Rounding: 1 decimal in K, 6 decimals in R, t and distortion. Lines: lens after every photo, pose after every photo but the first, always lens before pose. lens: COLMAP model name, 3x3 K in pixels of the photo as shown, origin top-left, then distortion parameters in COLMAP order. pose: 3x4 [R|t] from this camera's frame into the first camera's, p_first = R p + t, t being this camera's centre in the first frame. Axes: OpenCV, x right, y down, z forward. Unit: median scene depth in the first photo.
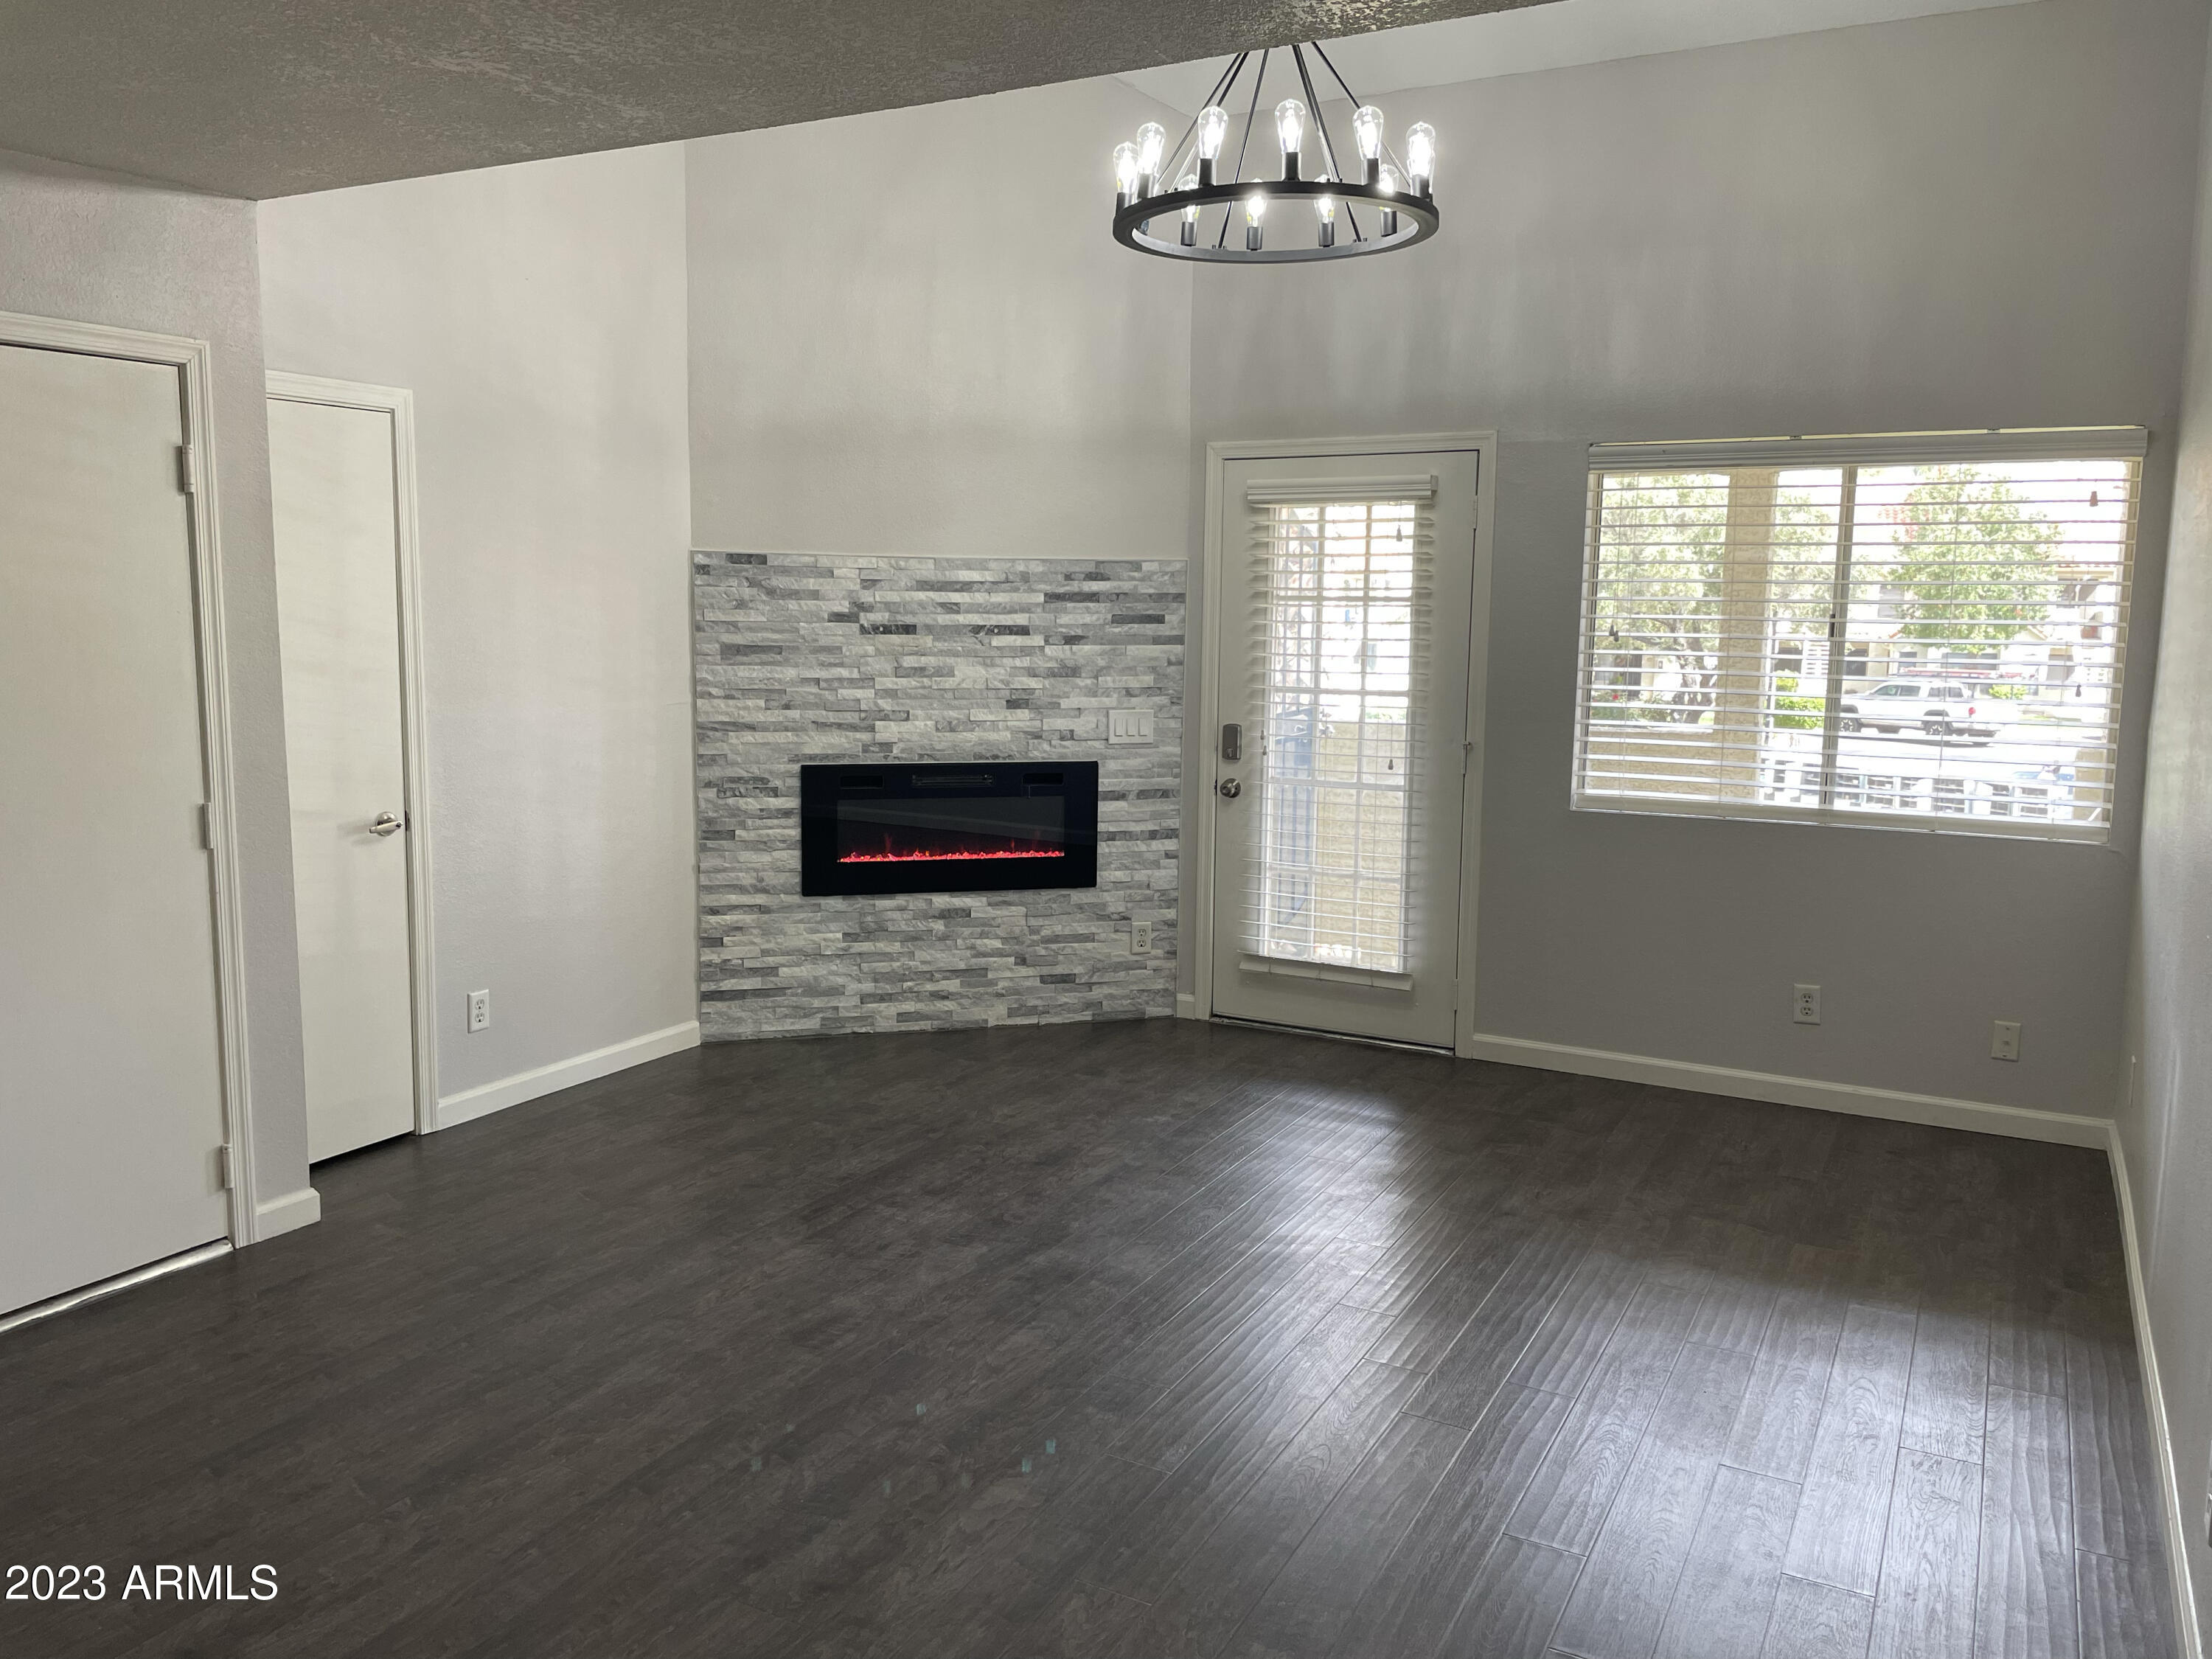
lens RADIAL K [[1675.6, 0, 1120.5], [0, 1675.6, 810.3], [0, 0, 1]] dist [0.053369, -0.084807]
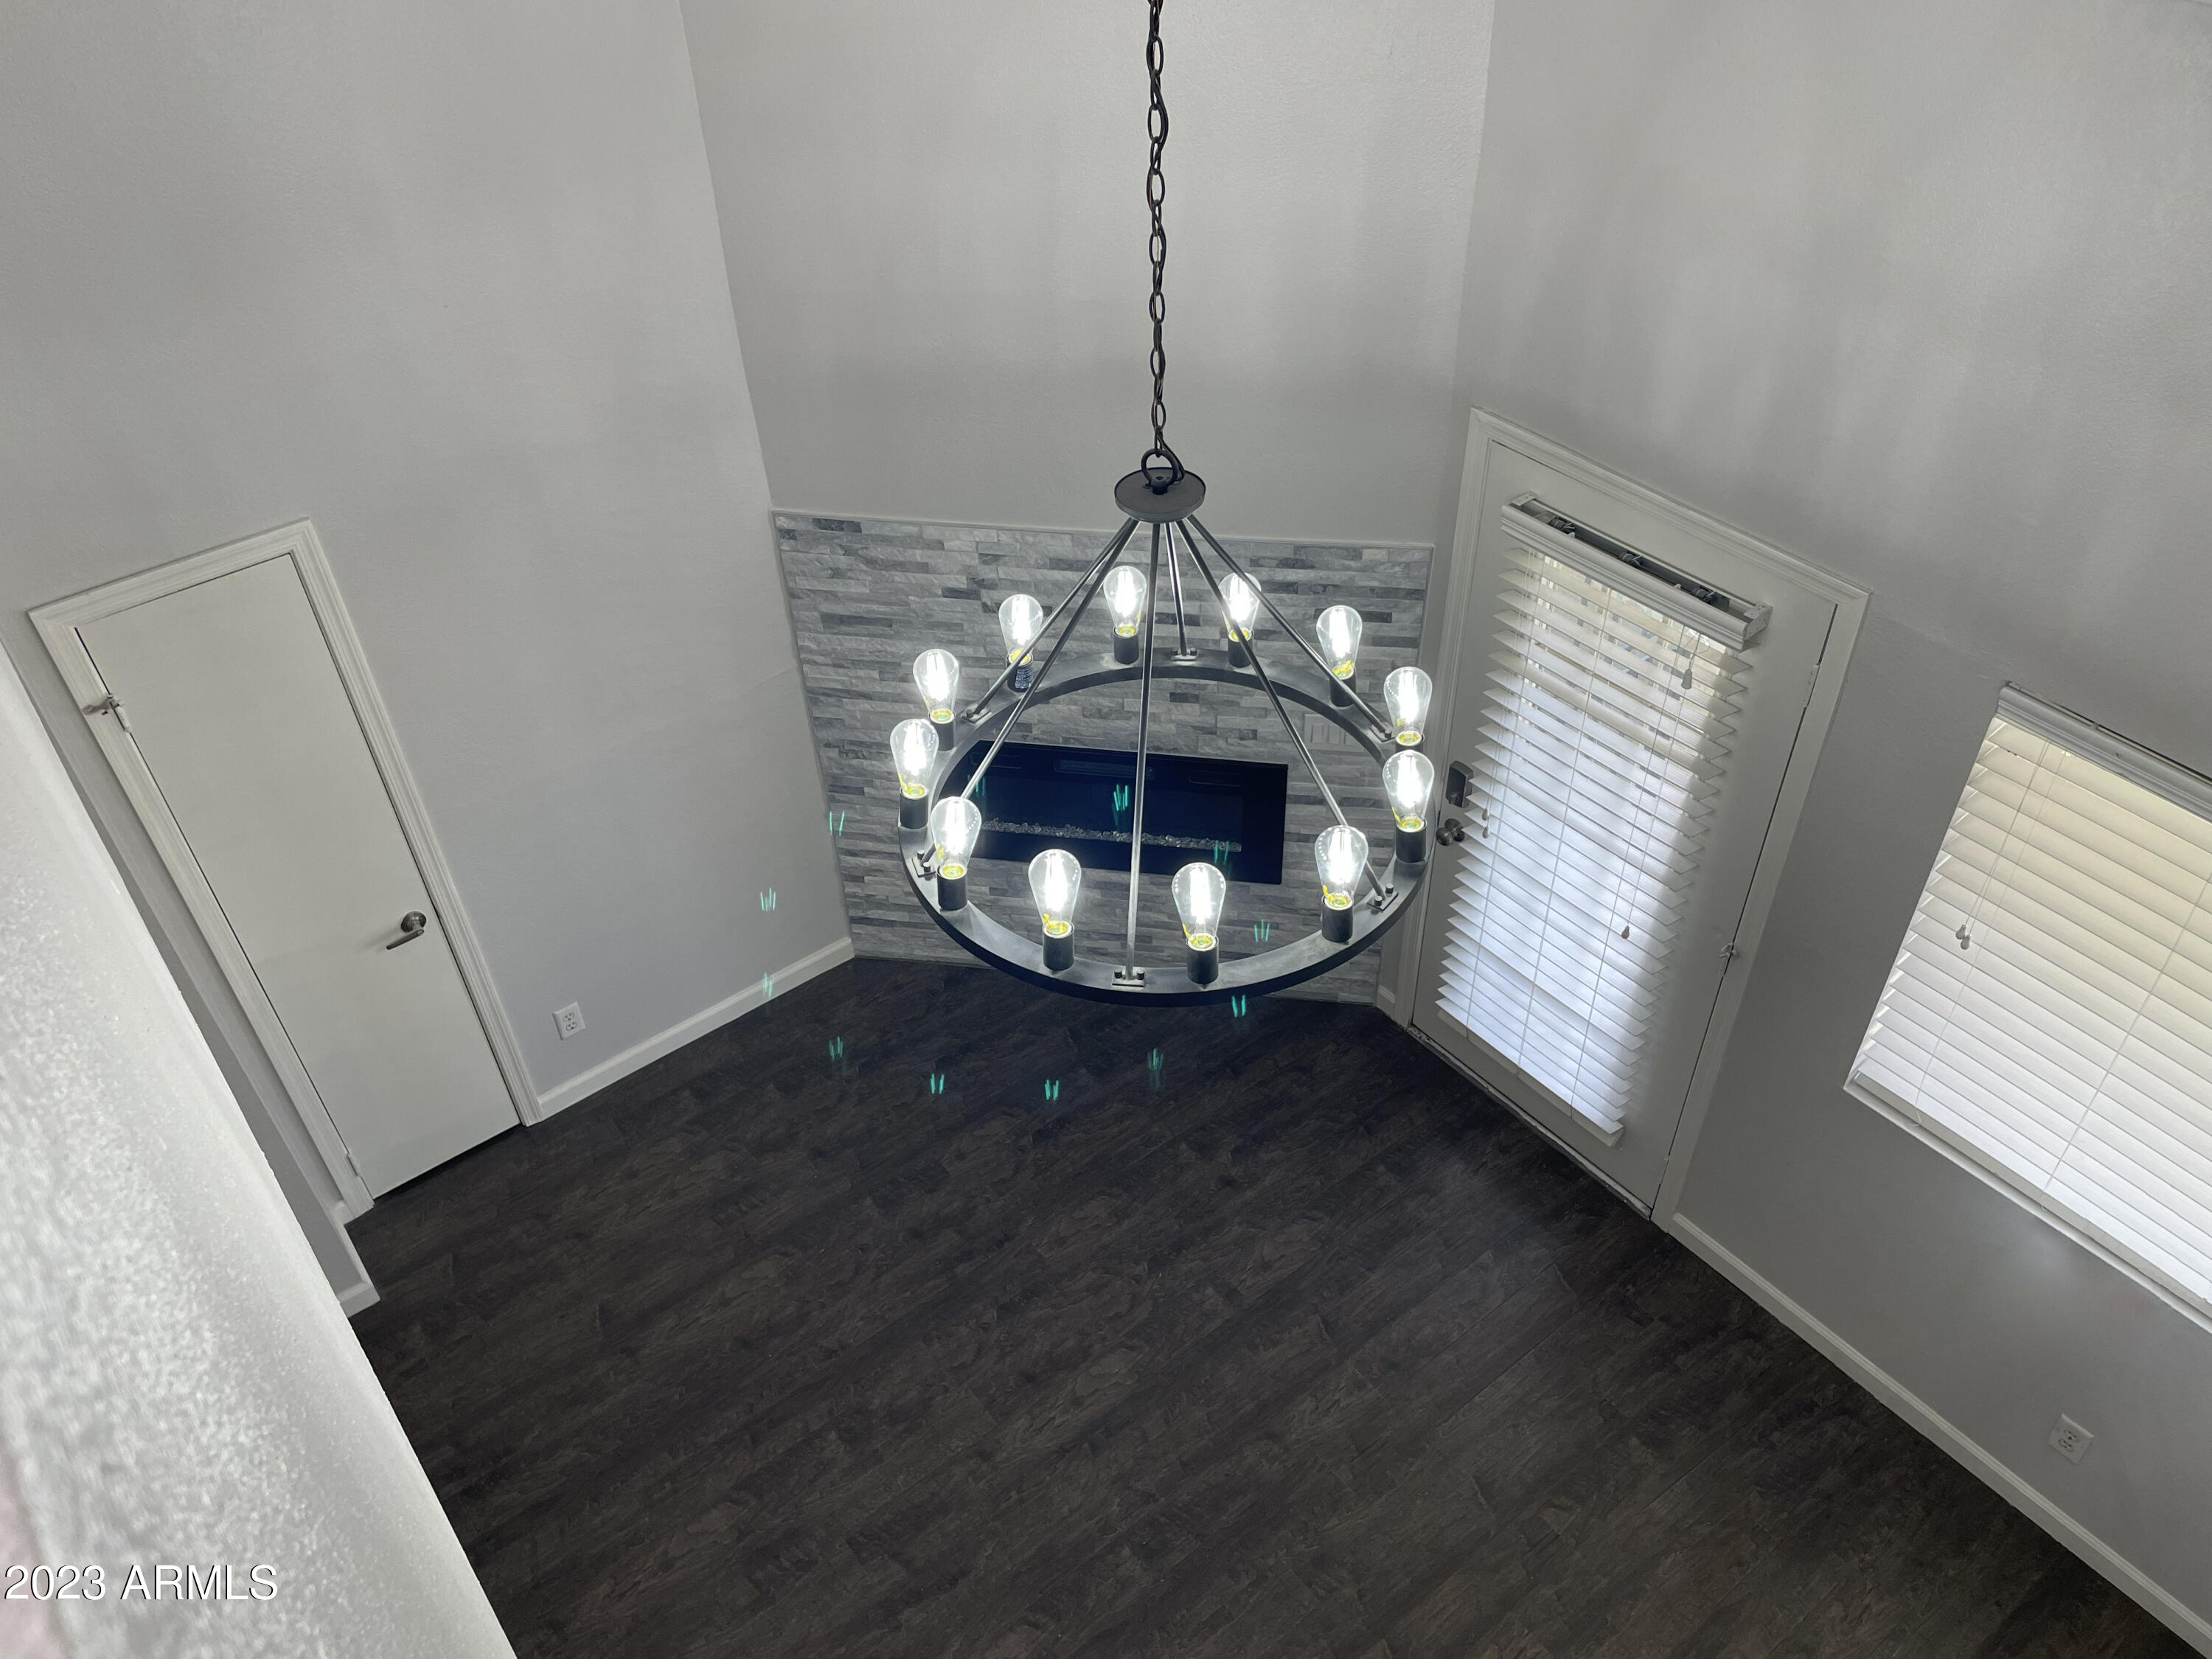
lens RADIAL K [[1675.6, 0, 1103.8], [0, 1675.6, 835.1], [0, 0, 1]] dist [0.053369, -0.084807]
pose [[0.907150, 0.245651, -0.341663, 0.195254], [-0.007773, 0.821568, 0.570058, -0.475077], [0.420735, -0.514472, 0.747195, 0.380254]]
